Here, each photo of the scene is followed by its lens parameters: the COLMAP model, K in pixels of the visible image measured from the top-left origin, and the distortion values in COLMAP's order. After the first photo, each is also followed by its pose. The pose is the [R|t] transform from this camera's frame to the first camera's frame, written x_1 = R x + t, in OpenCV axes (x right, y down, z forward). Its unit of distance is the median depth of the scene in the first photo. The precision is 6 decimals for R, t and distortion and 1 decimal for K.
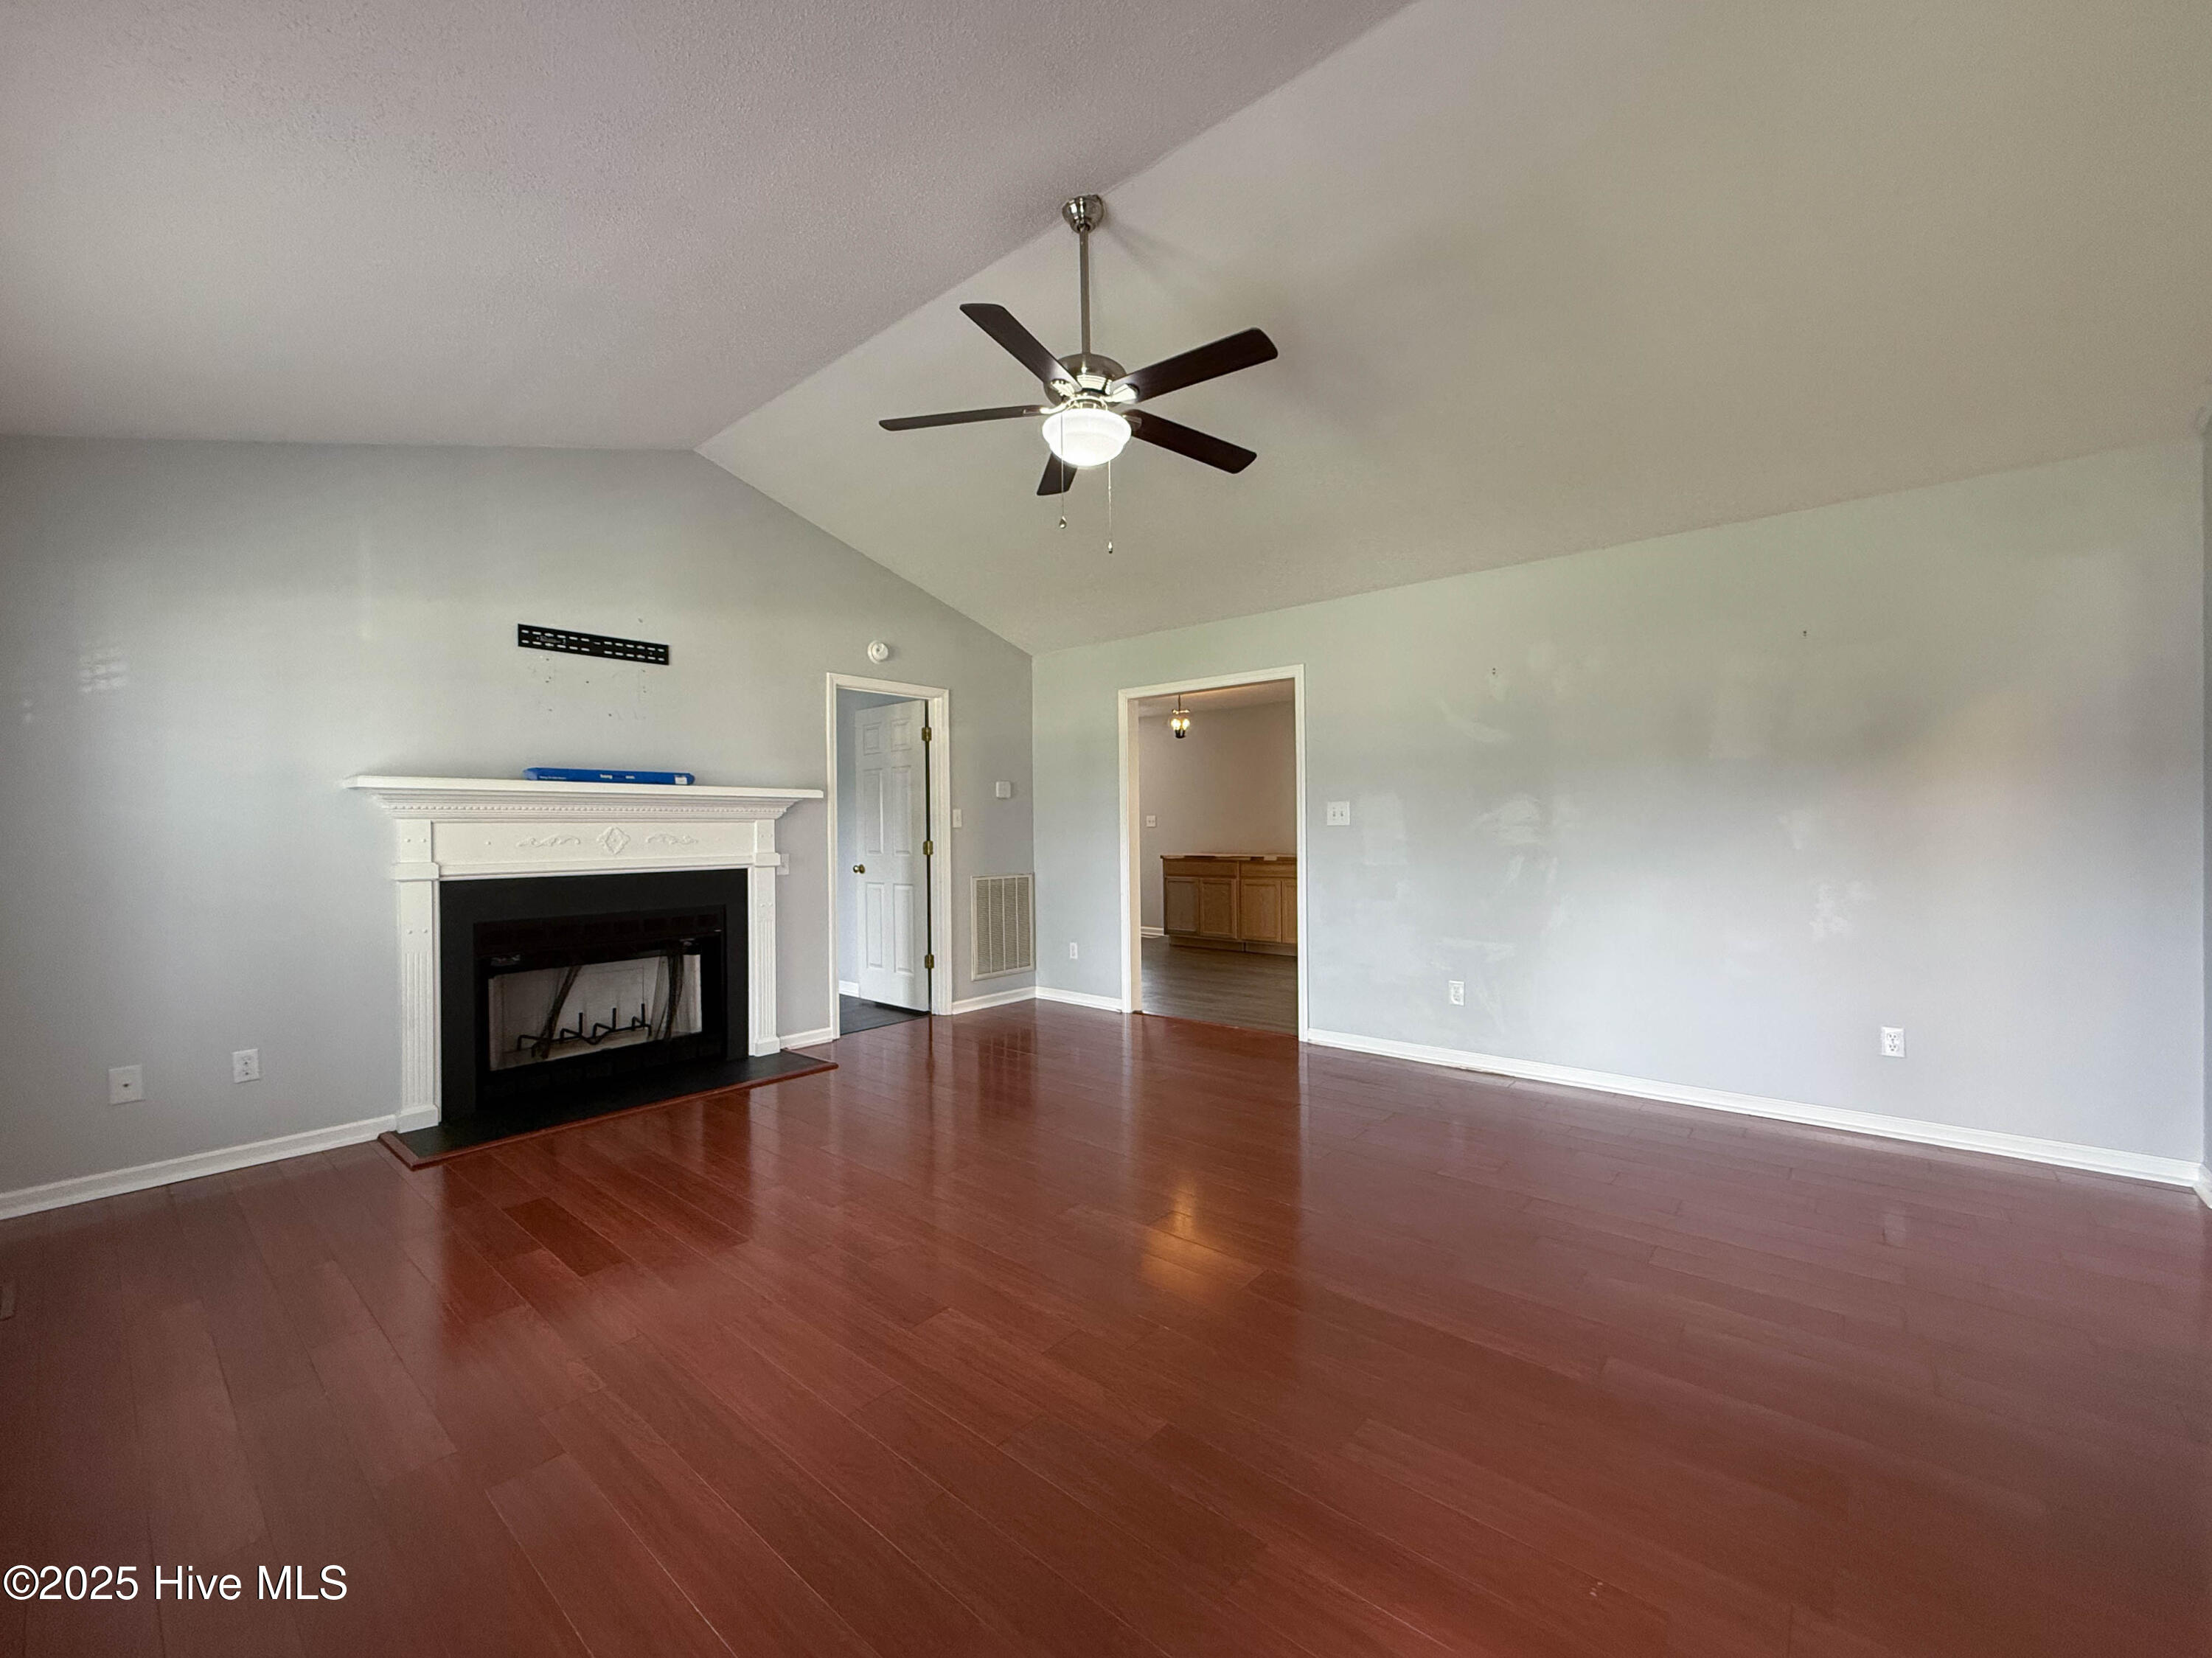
lens RADIAL K [[884.0, 0, 1099.9], [0, 884.0, 833.3], [0, 0, 1]] dist [-0.001016, 0.000056]
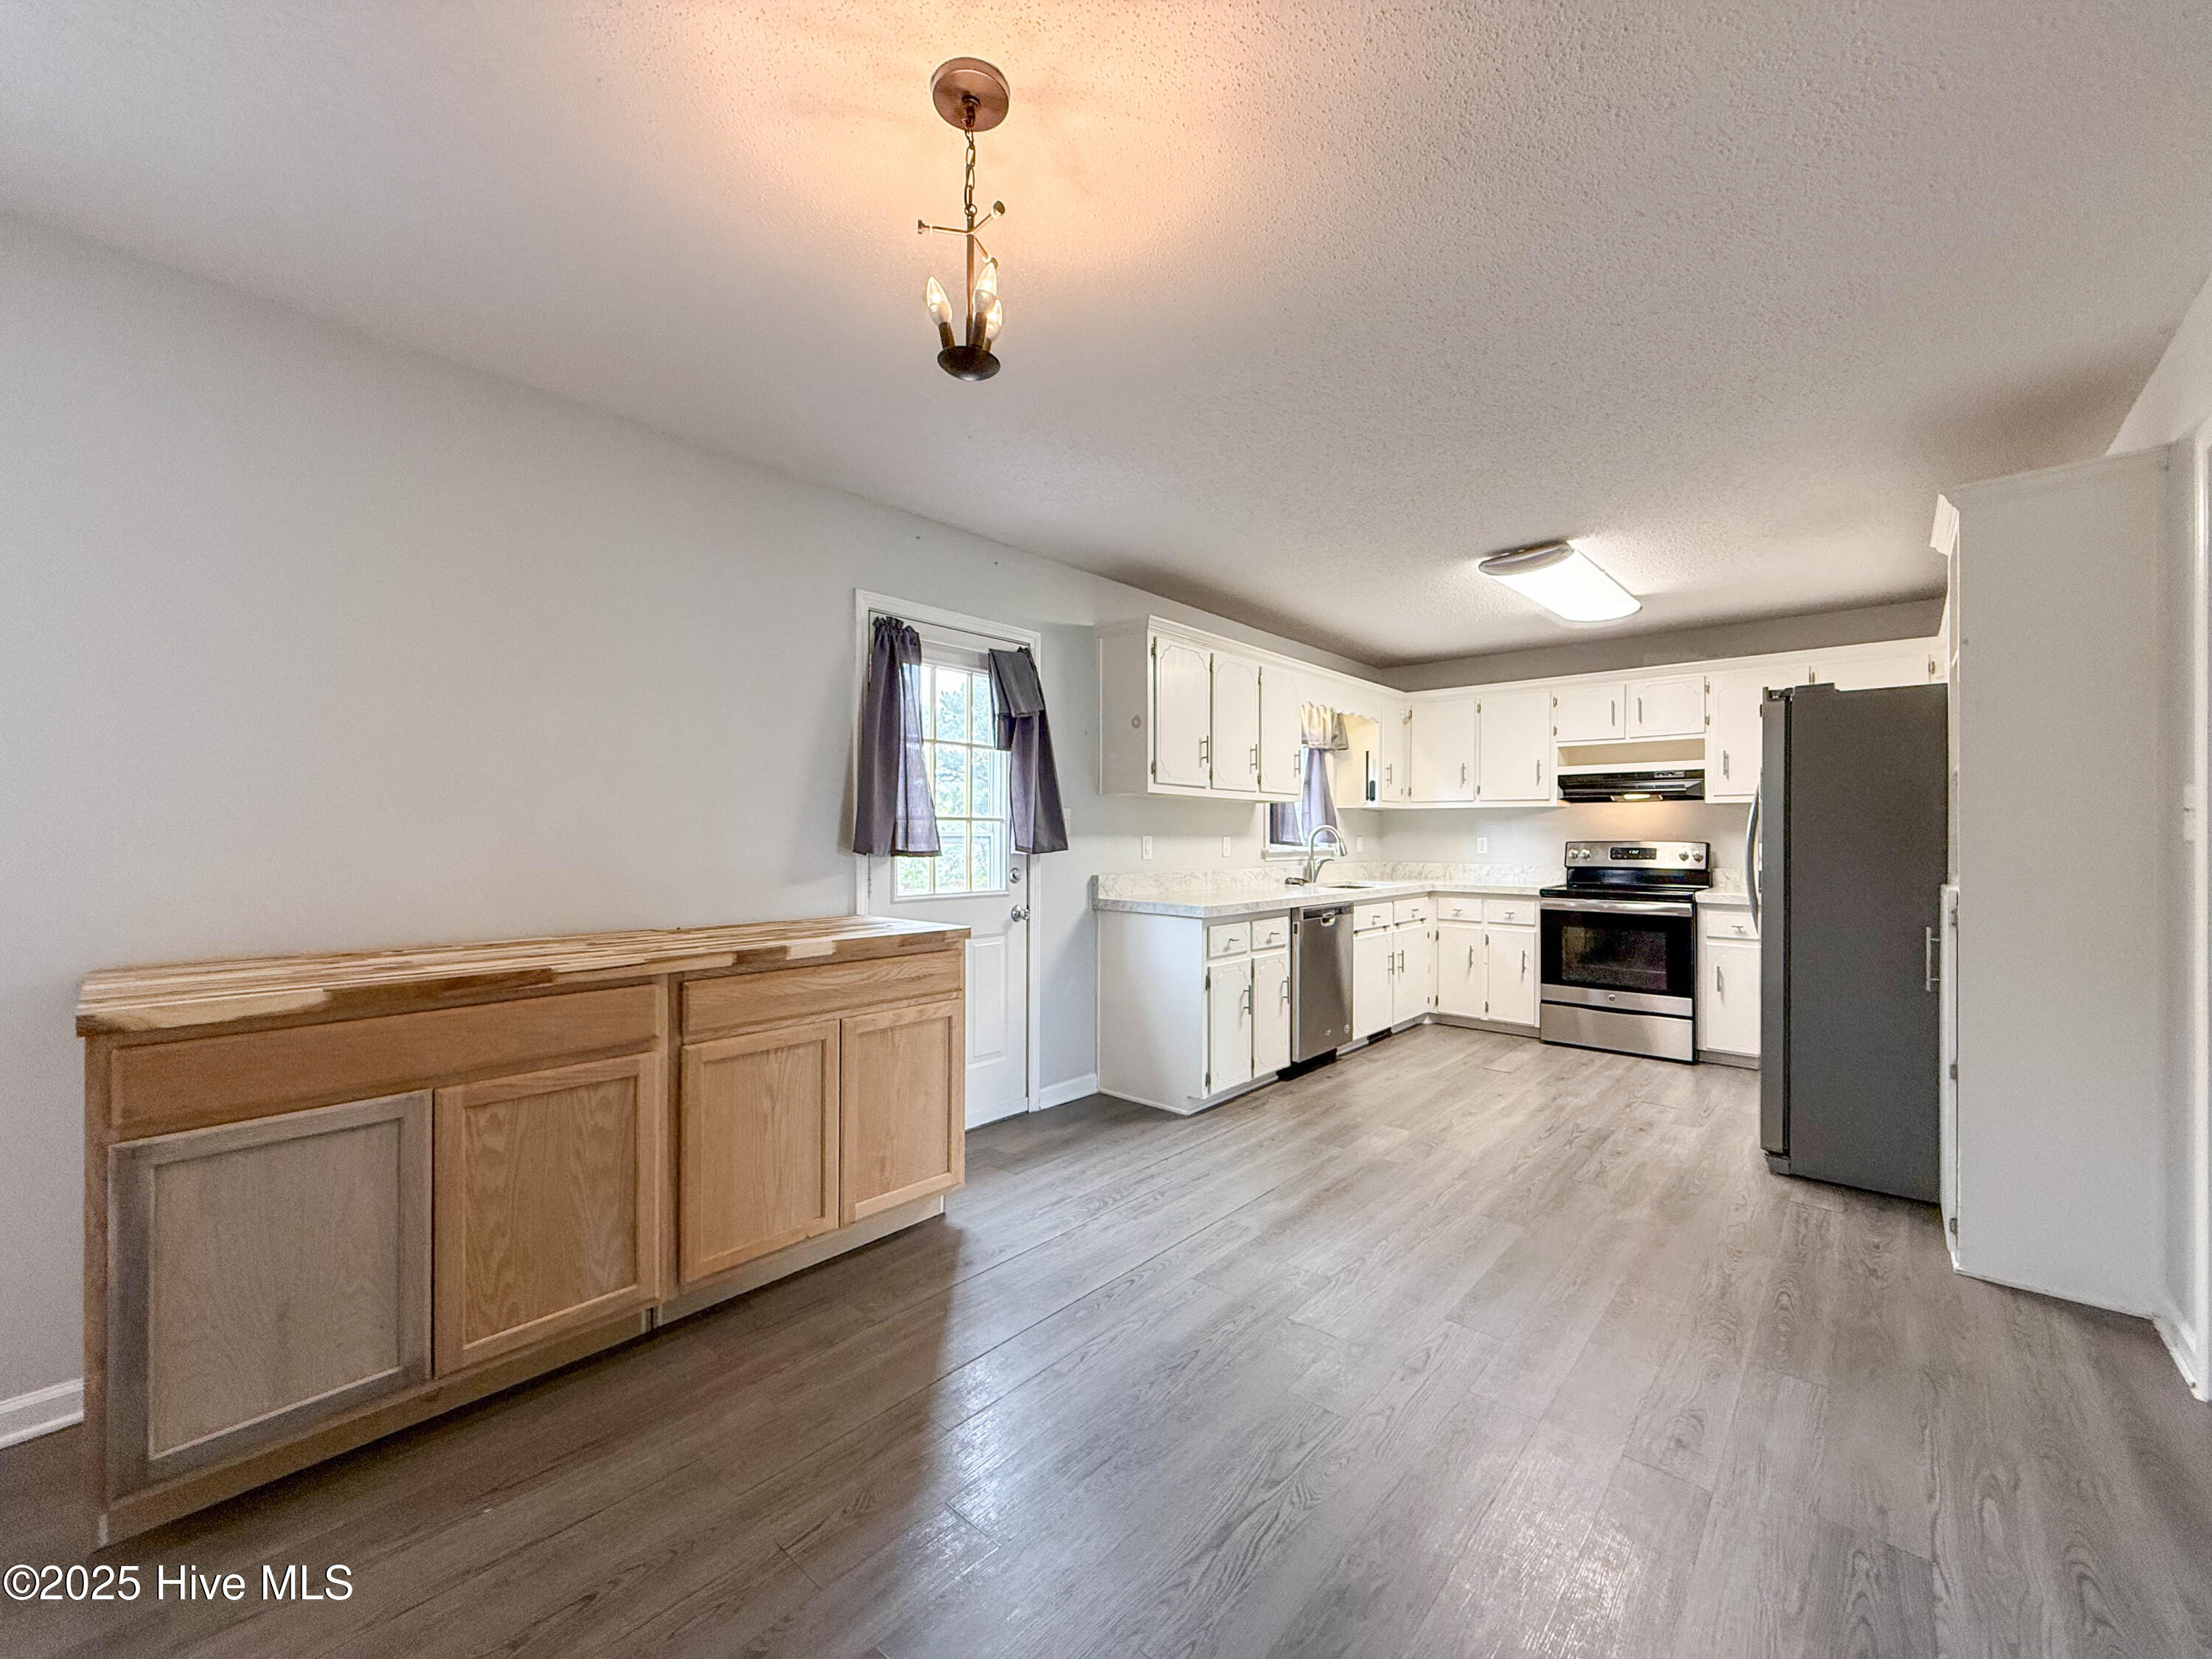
lens RADIAL K [[884.0, 0, 1099.9], [0, 884.0, 833.8], [0, 0, 1]] dist [-0.001016, 0.000056]
pose [[0.019851, 0.014113, 0.999703, -0.174318], [0.004063, 0.999891, -0.014196, -0.008919], [-0.999795, 0.004344, 0.019792, 1.701906]]
